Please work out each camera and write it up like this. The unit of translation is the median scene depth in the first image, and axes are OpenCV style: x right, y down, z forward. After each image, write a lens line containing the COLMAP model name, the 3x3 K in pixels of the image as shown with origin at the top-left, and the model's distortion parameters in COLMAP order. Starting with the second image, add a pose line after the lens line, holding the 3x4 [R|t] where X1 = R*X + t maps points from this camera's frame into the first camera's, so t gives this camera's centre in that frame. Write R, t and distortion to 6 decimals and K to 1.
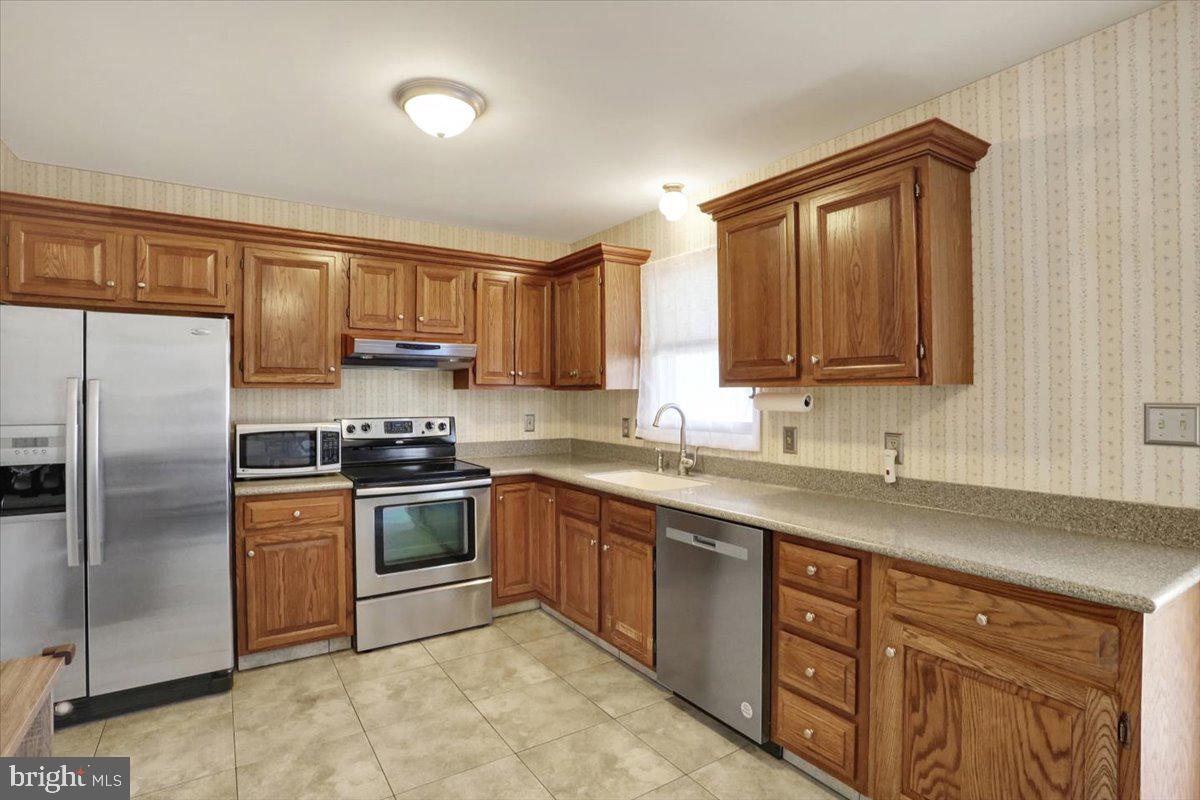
lens RADIAL K [[607.0, 0, 599.5], [0, 607.0, 390.1], [0, 0, 1]] dist [-0.069663, 0.029121]
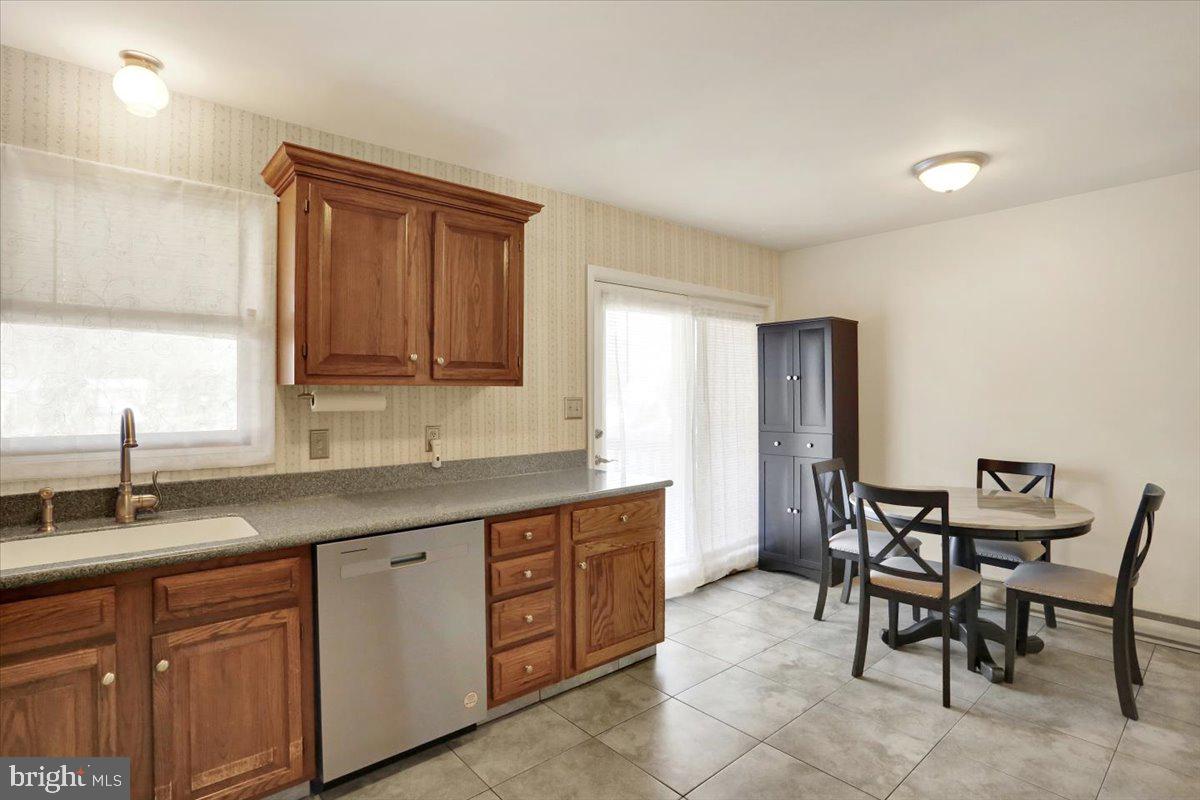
lens RADIAL K [[537.0, 0, 649.7], [0, 537.0, 386.9], [0, 0, 1]] dist [-0.027640, 0.000067]
pose [[-0.135474, 0.012249, 0.990705, -0.584817], [-0.006625, 0.999890, -0.013268, 0.005851], [-0.990759, -0.008361, -0.135378, 0.677959]]
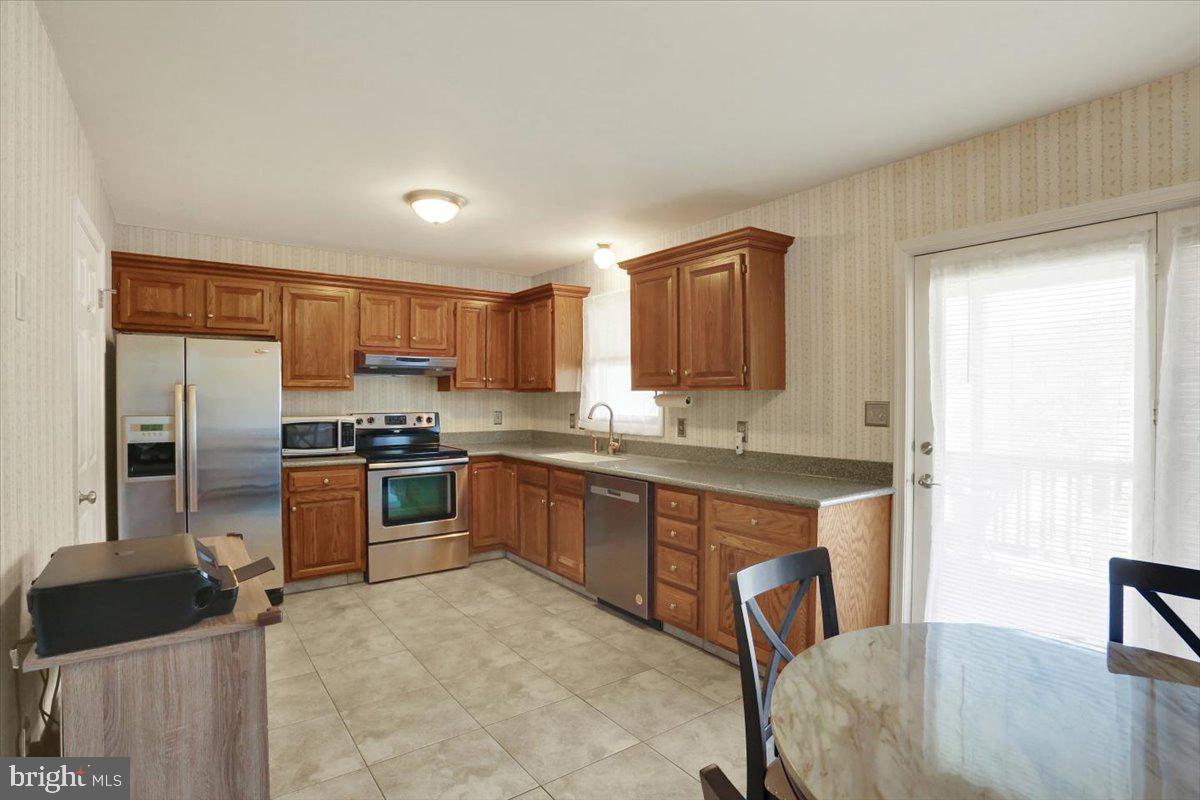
lens RADIAL K [[601.7, 0, 646.4], [0, 601.7, 399.5], [0, 0, 1]] dist [-0.045051, 0.001929]
pose [[0.992412, 0.001205, 0.122950, 0.061247], [-0.002889, 0.999904, 0.013520, -0.003570], [-0.122922, -0.013773, 0.992321, -0.449802]]
